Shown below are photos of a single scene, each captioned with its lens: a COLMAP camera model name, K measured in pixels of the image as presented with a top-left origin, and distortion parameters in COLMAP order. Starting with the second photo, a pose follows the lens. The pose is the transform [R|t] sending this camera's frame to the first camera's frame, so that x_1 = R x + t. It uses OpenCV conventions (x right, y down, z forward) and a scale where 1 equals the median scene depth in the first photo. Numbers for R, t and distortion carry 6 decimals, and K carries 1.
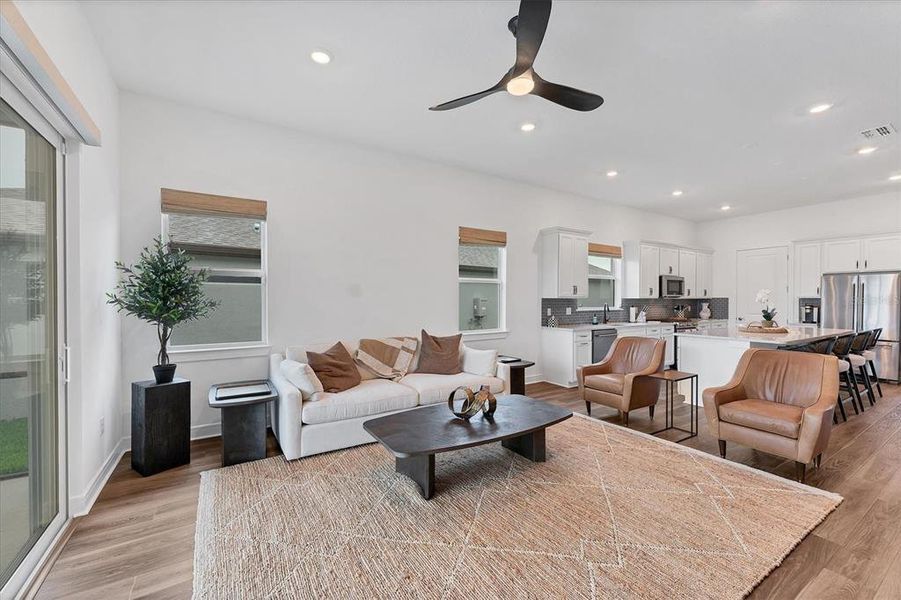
lens RADIAL K [[370.6, 0, 447.8], [0, 370.6, 301.9], [0, 0, 1]] dist [0.002901, 0.000139]
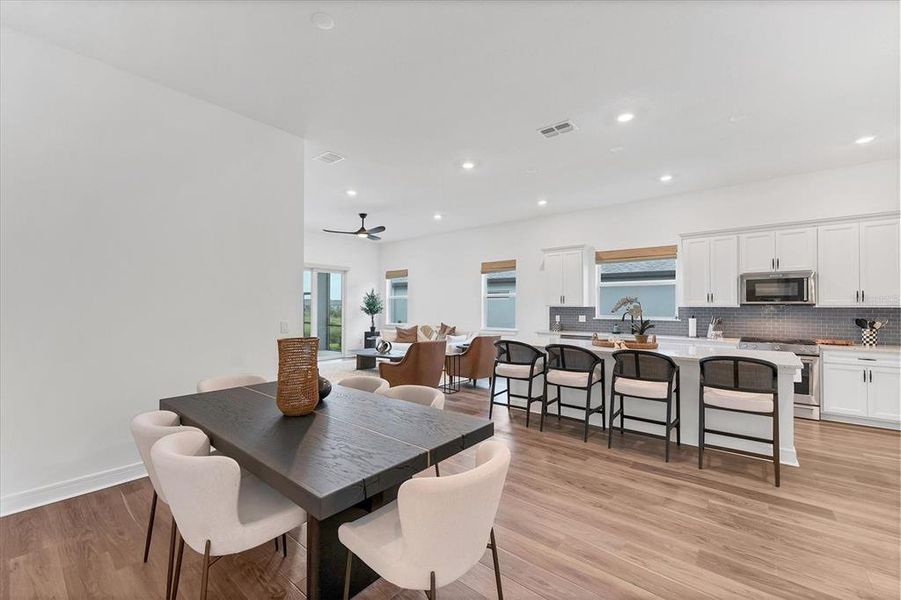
lens RADIAL K [[370.6, 0, 445.5], [0, 370.6, 302.2], [0, 0, 1]] dist [0.002901, 0.000139]
pose [[0.296745, -0.012058, -0.954881, 1.164270], [-0.009533, 0.999833, -0.015588, -0.002459], [0.954909, 0.013728, 0.296581, 0.275300]]
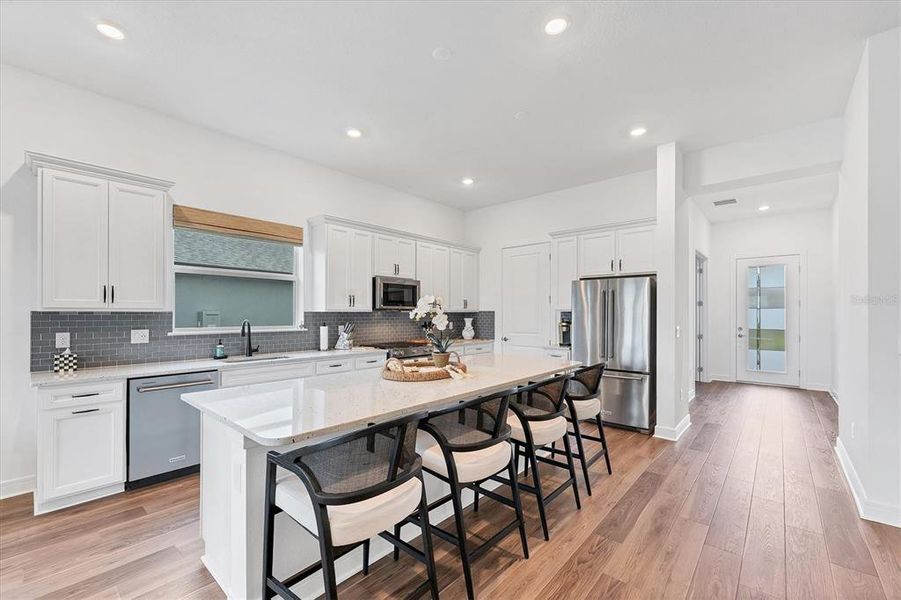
lens RADIAL K [[373.5, 0, 443.6], [0, 373.5, 312.4], [0, 0, 1]] dist [0.001822, -0.000163]
pose [[0.964264, 0.000654, 0.264943, 0.556786], [0.001261, 0.999974, -0.007057, -0.003929], [-0.264941, 0.007139, 0.964238, 0.362057]]
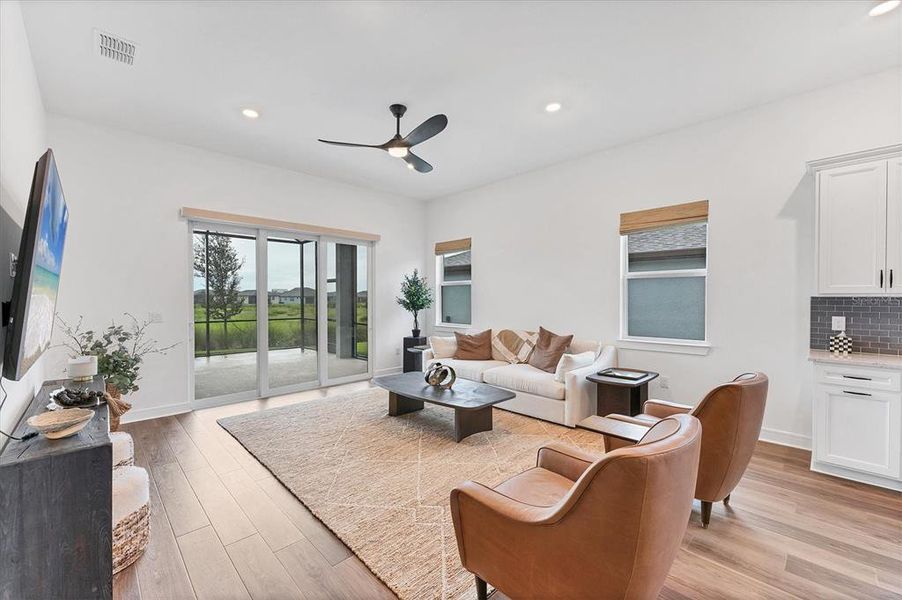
lens RADIAL K [[371.0, 0, 449.1], [0, 371.0, 301.2], [0, 0, 1]] dist [0.002901, 0.000139]
pose [[0.205563, 0.007761, -0.978613, 0.600440], [-0.005740, 0.999961, 0.006724, -0.003426], [0.978627, 0.004235, 0.205599, 0.326222]]
